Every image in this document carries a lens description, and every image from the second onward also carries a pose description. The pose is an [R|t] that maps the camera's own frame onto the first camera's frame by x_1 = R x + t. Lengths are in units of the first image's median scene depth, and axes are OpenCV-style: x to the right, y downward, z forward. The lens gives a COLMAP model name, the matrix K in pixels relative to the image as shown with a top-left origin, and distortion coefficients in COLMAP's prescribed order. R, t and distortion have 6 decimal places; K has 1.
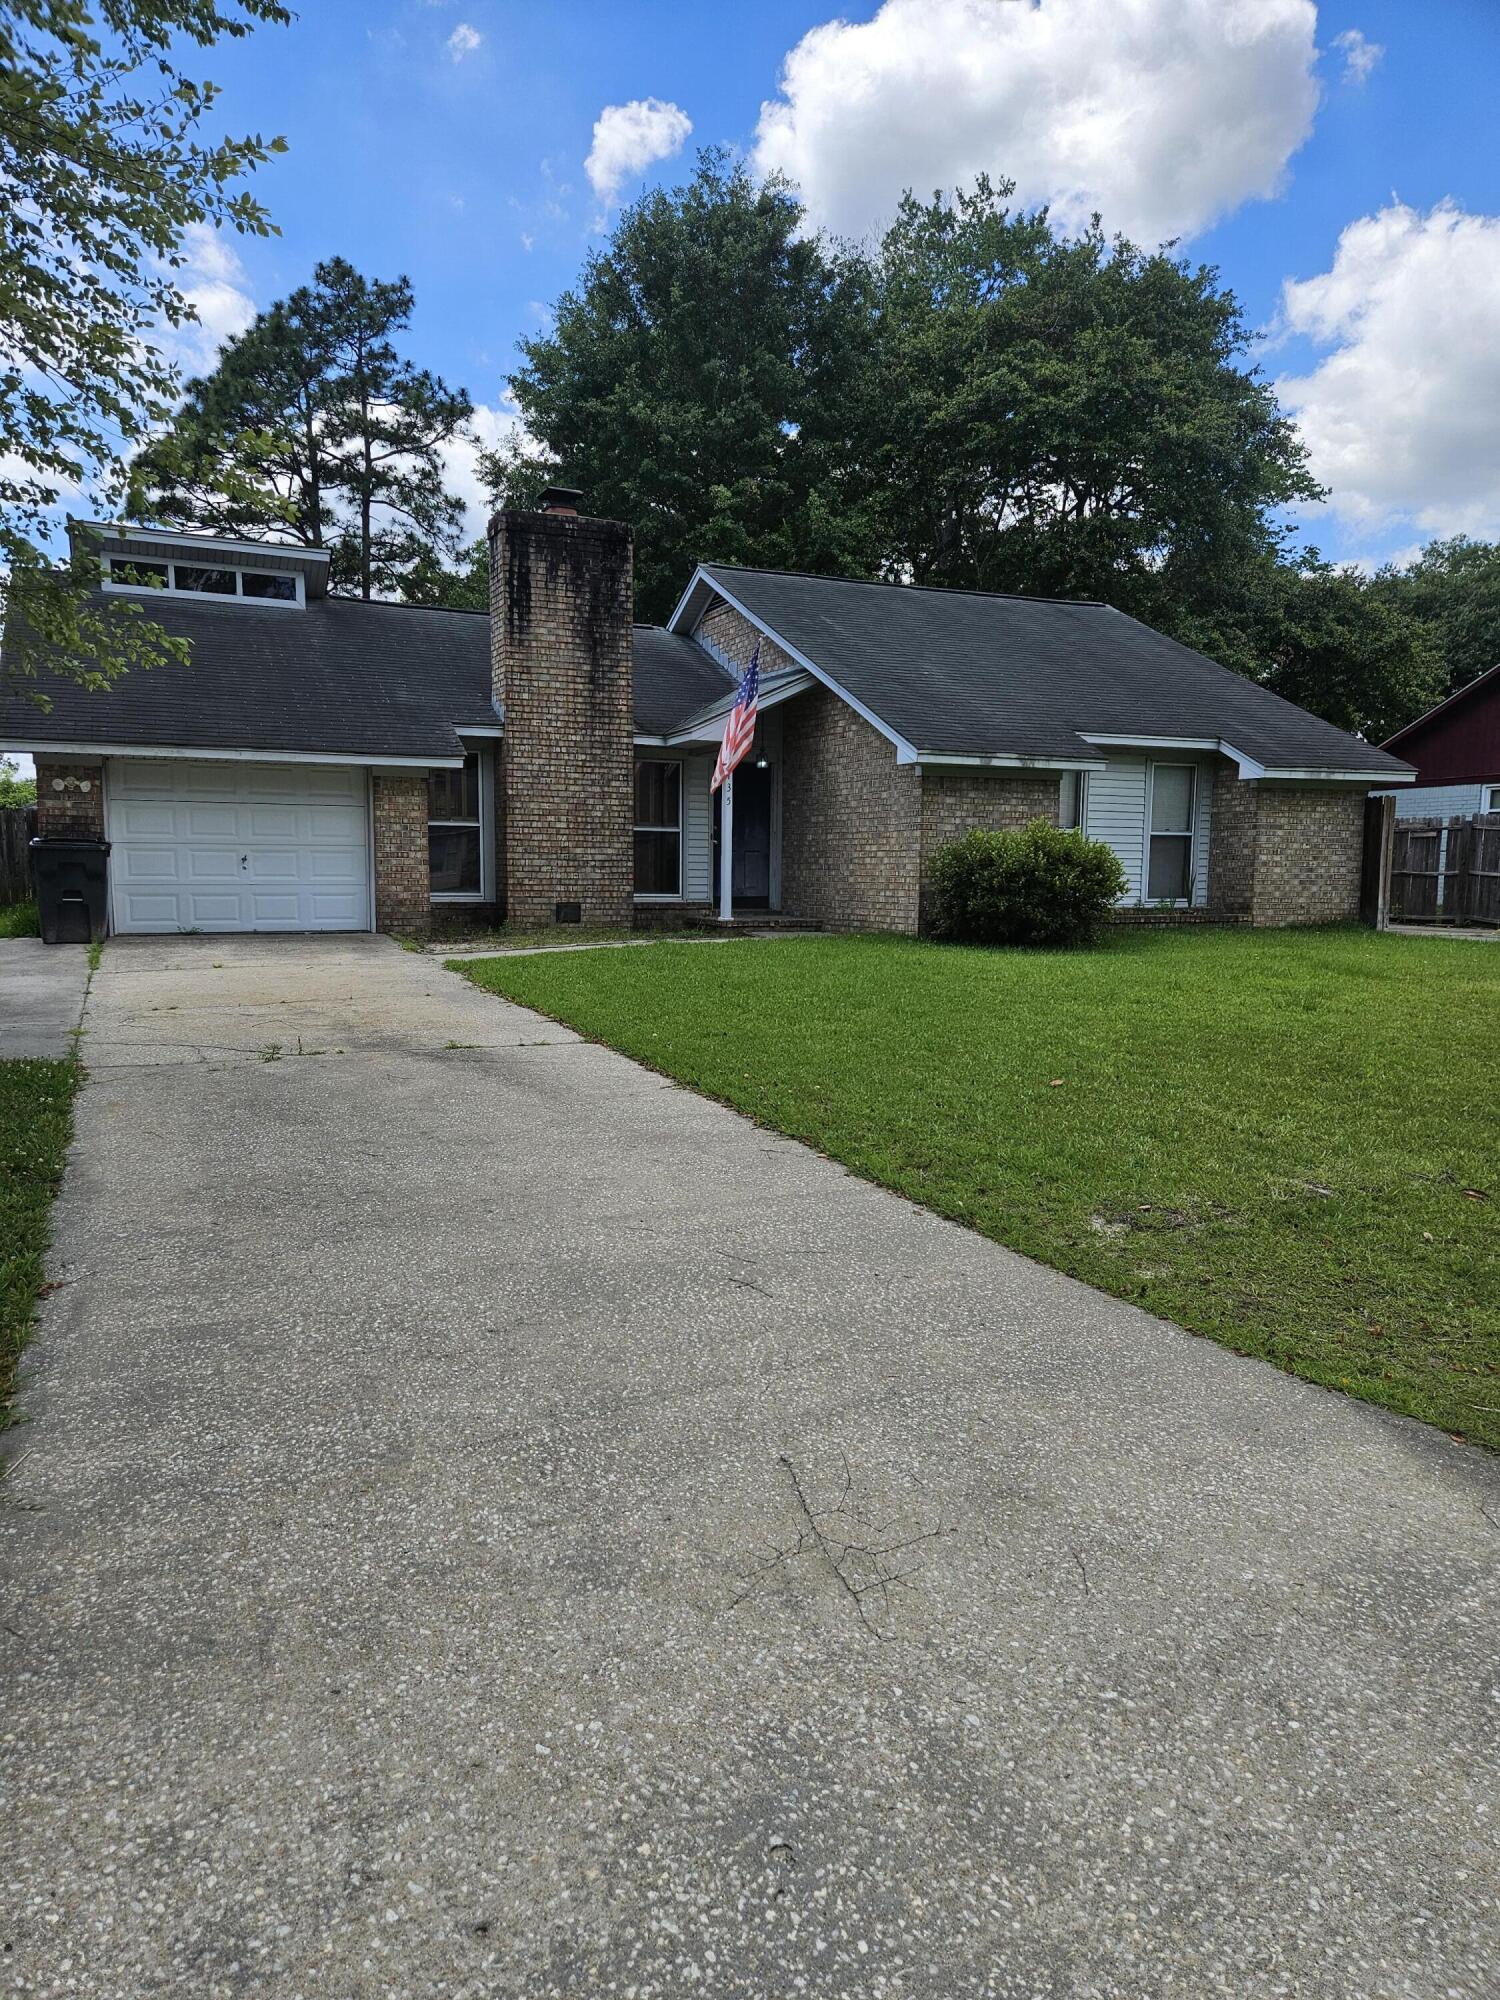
lens RADIAL K [[1350.8, 0, 750.0], [0, 1350.8, 1000.0], [0, 0, 1]] dist [0.087726, -0.070021]
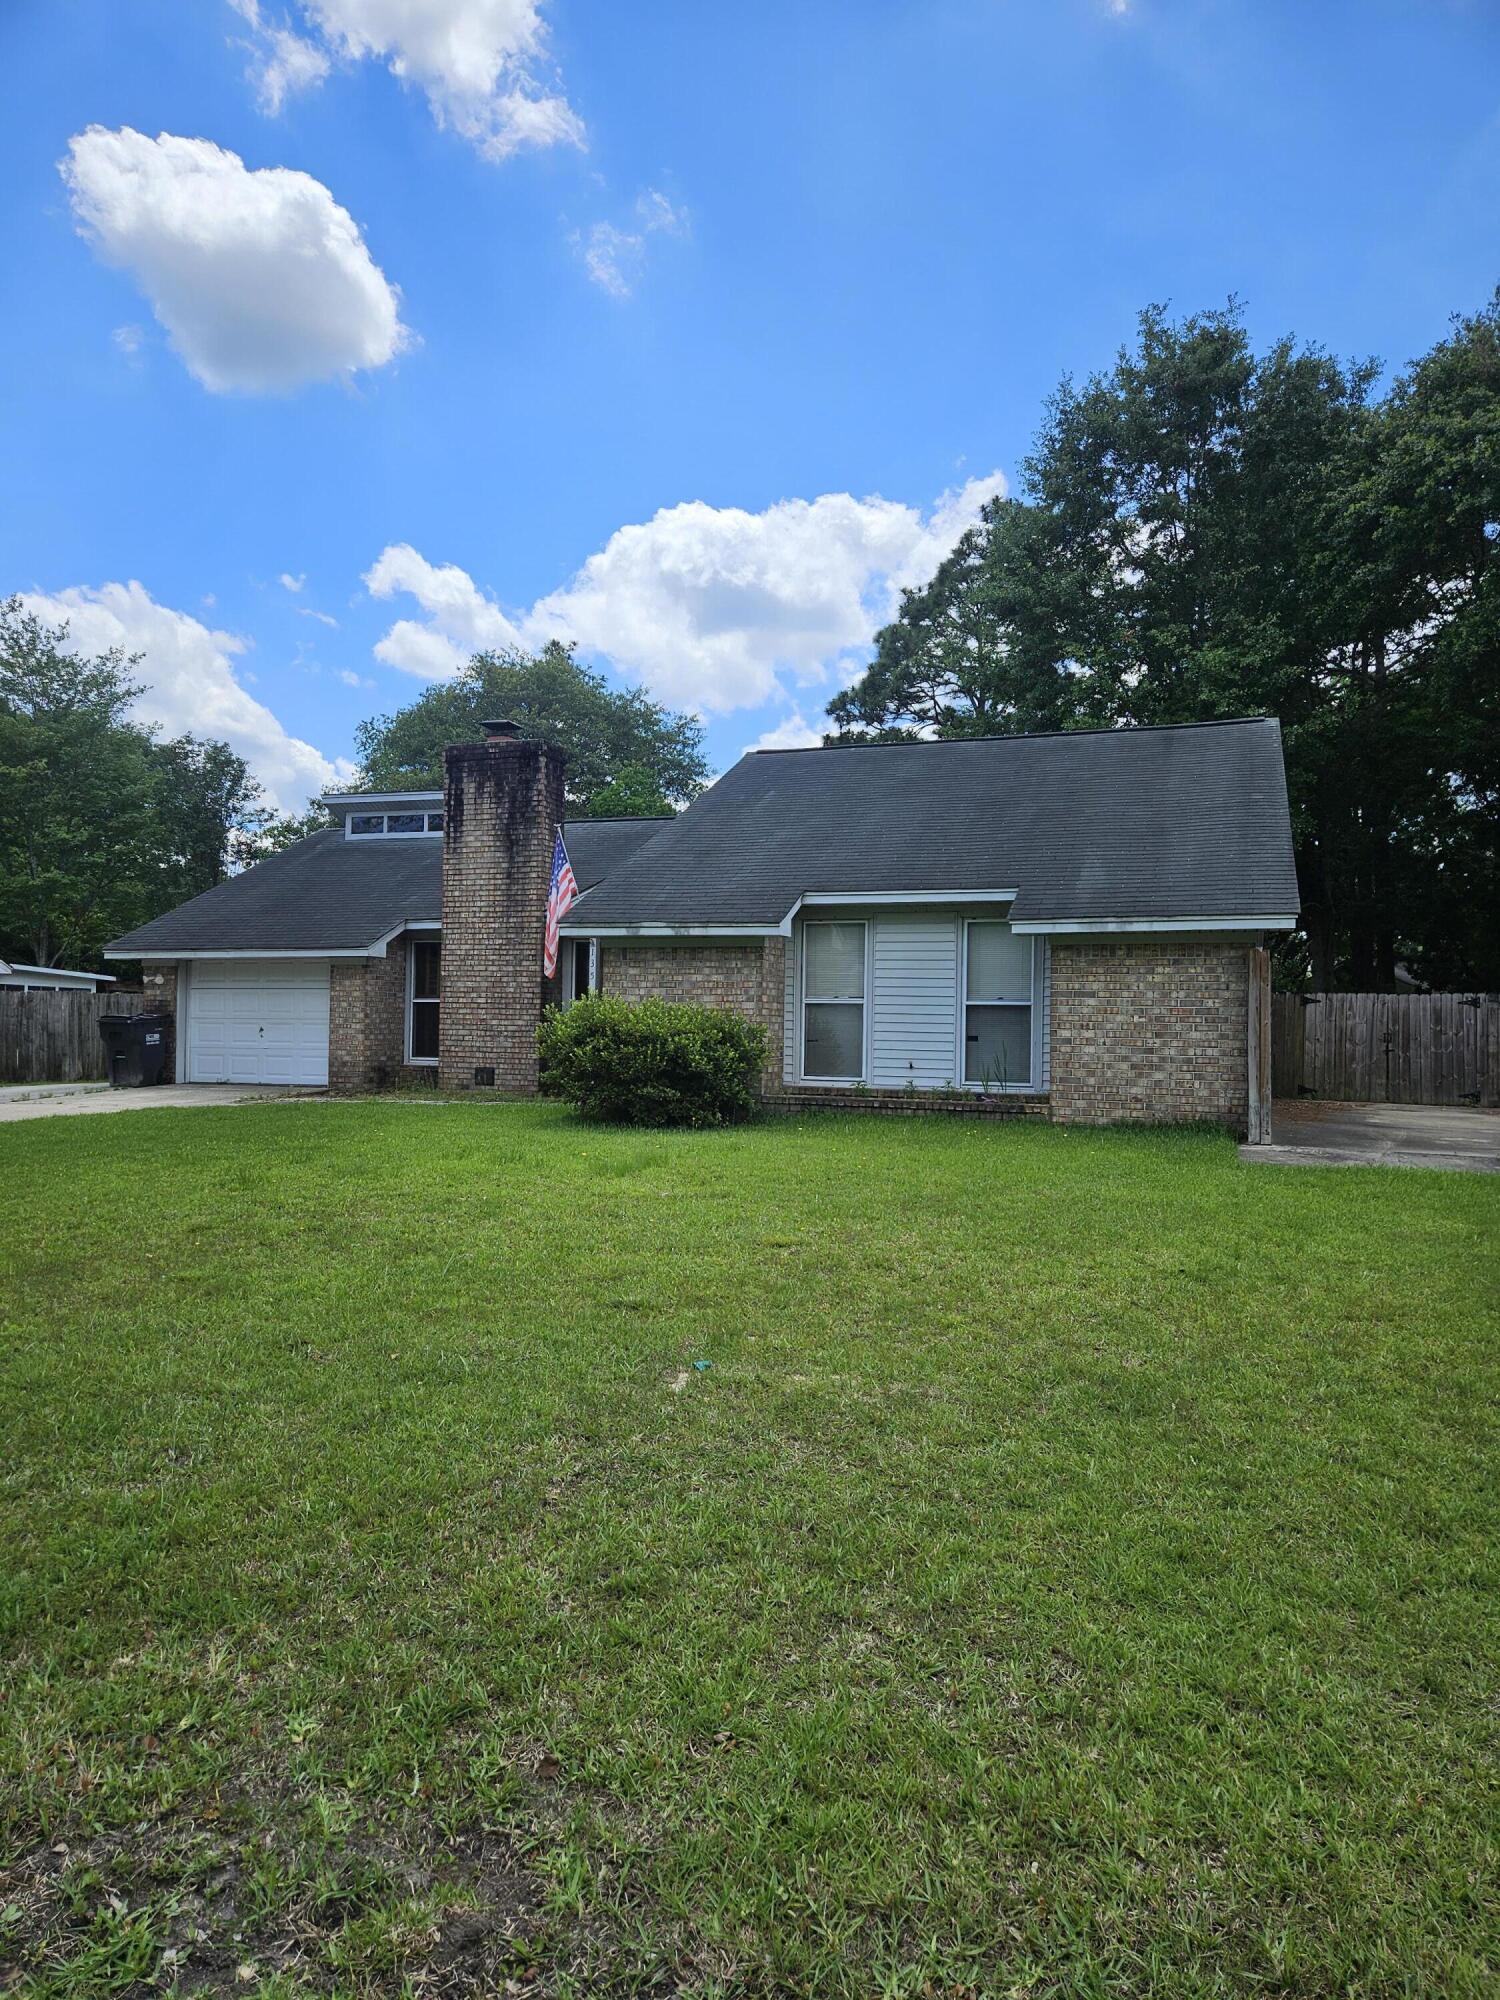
lens RADIAL K [[1350.8, 0, 750.0], [0, 1350.8, 1000.0], [0, 0, 1]] dist [0.087726, -0.070021]
pose [[0.714712, -0.011344, -0.699327, 0.829628], [-0.077747, 0.992383, -0.095555, -0.036897], [0.695084, 0.122665, 0.708386, 0.341520]]
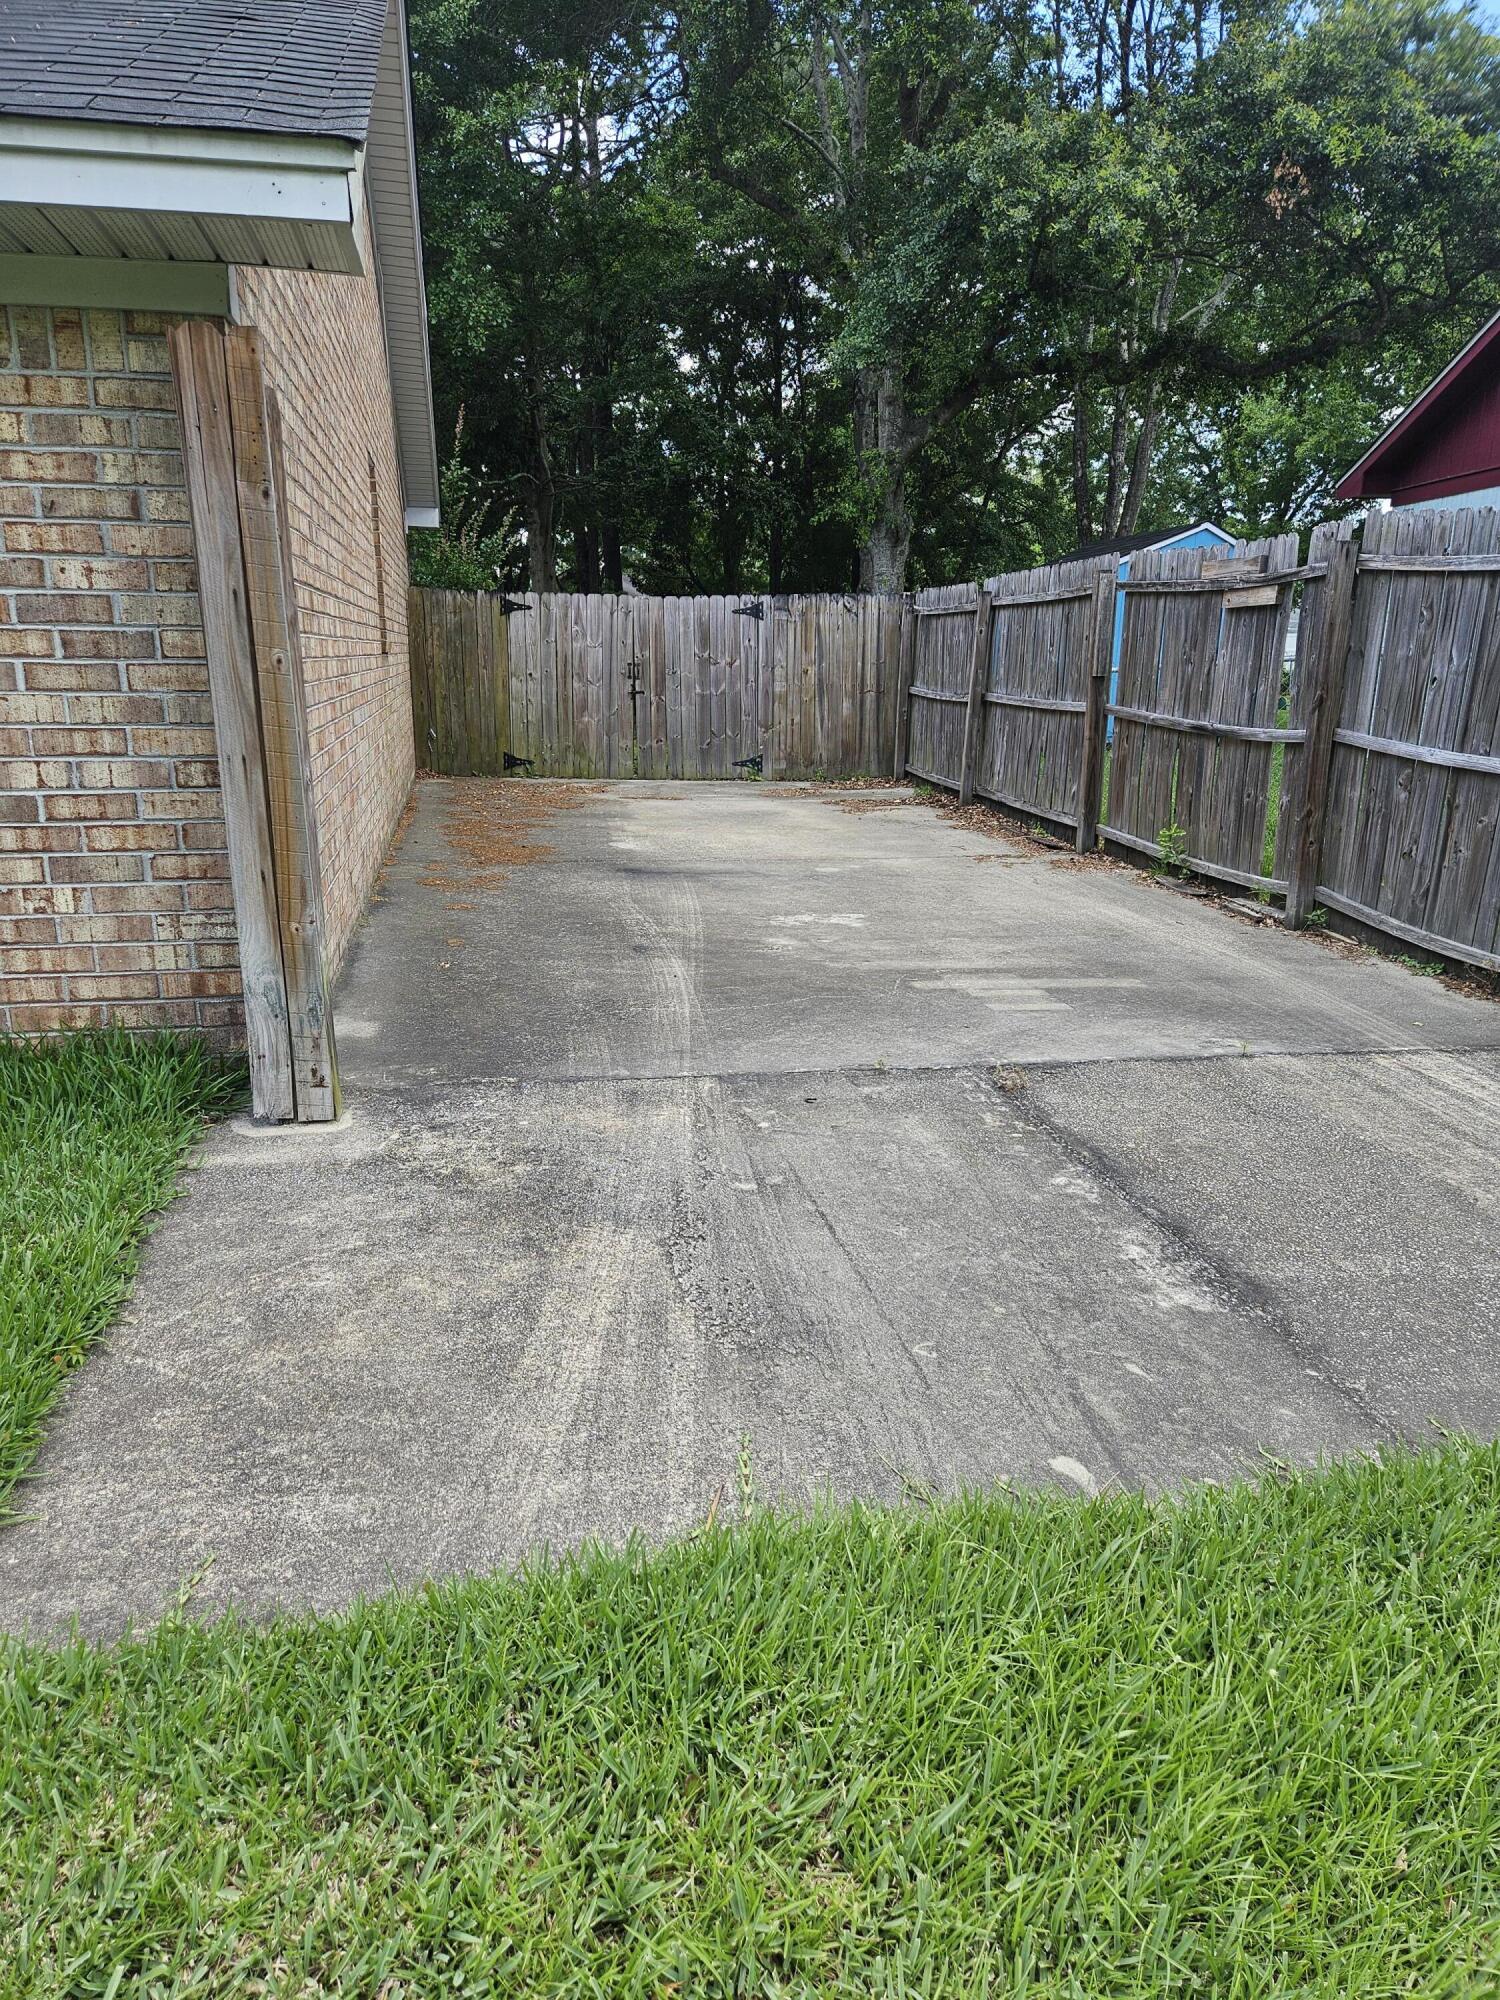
lens RADIAL K [[1321.1, 0, 722.4], [0, 1321.1, 1004.6], [0, 0, 1]] dist [0.062003, -0.060792]
pose [[0.967499, 0.063972, -0.244648, 0.610261], [-0.024968, 0.986911, 0.159320, -0.102935], [0.251638, -0.148034, 0.956433, 0.913716]]
